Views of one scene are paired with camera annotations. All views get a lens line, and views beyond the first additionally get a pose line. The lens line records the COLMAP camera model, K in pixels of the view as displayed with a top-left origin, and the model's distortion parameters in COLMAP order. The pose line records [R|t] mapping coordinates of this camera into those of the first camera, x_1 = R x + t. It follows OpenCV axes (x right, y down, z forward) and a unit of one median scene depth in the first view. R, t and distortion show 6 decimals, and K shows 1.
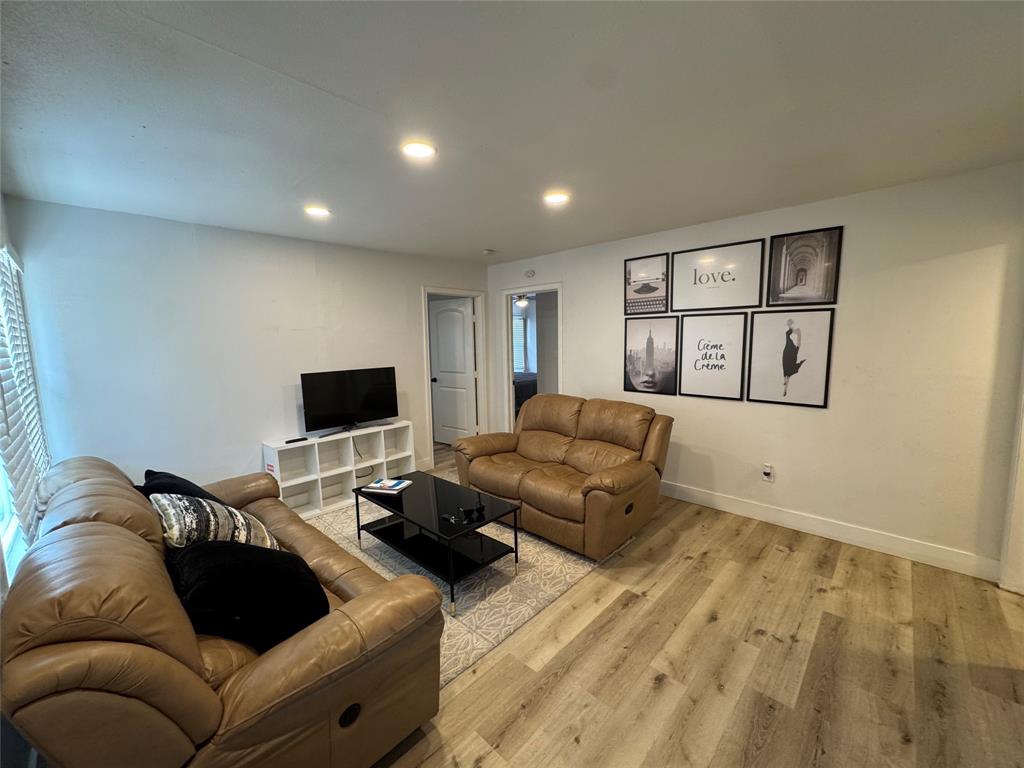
lens RADIAL K [[407.8, 0, 513.6], [0, 407.8, 384.6], [0, 0, 1]] dist [-0.000365, -0.000367]
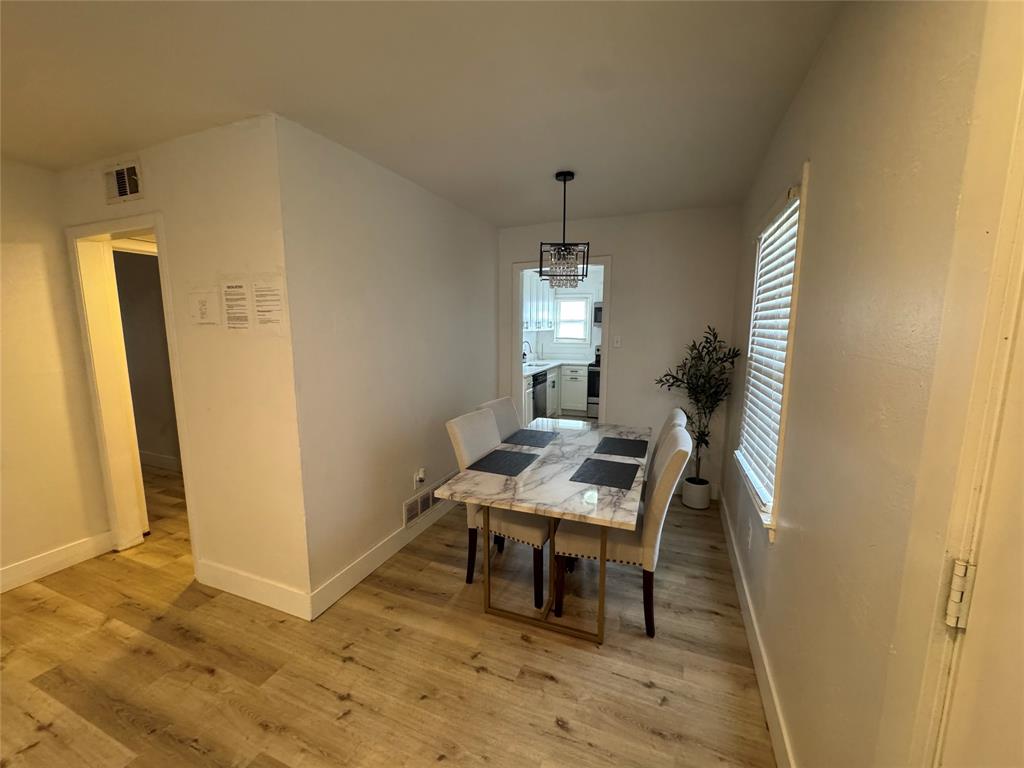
lens RADIAL K [[407.8, 0, 509.0], [0, 407.8, 385.9], [0, 0, 1]] dist [-0.000365, -0.000367]
pose [[-0.371638, -0.112721, 0.921509, -0.268928], [0.114851, 0.979394, 0.166120, -0.030309], [-0.921246, 0.167573, -0.351034, 0.362135]]
